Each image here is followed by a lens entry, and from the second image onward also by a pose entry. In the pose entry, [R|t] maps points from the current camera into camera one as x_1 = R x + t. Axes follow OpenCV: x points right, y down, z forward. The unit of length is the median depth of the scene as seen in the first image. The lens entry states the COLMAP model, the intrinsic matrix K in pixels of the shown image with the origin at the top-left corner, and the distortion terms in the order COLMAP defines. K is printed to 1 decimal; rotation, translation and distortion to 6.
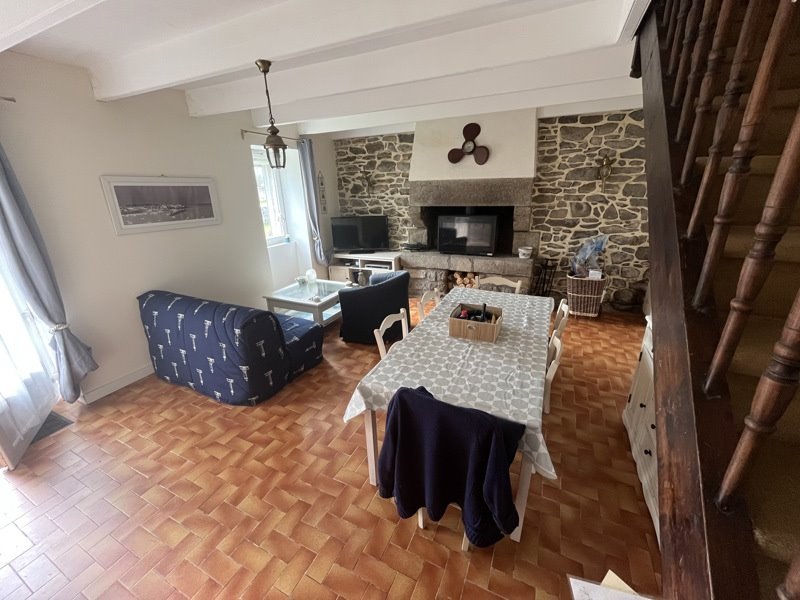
lens RADIAL K [[323.4, 0, 398.2], [0, 323.4, 299.6], [0, 0, 1]] dist [-0.008682, -0.000348]
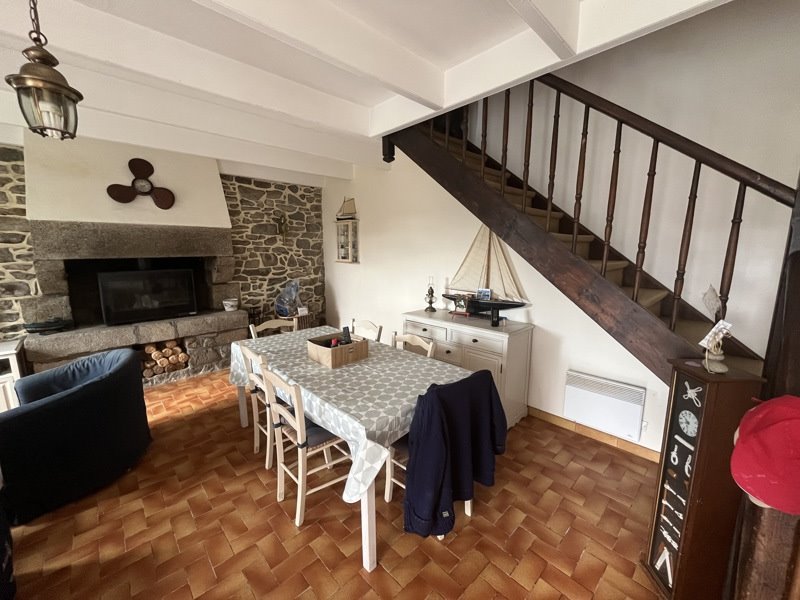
lens RADIAL K [[323.4, 0, 397.5], [0, 323.4, 299.5], [0, 0, 1]] dist [-0.008682, -0.000348]
pose [[0.350116, -0.114451, 0.929688, -0.340030], [0.307990, 0.951389, 0.001135, -0.011802], [-0.884625, 0.285937, 0.368346, 0.233507]]
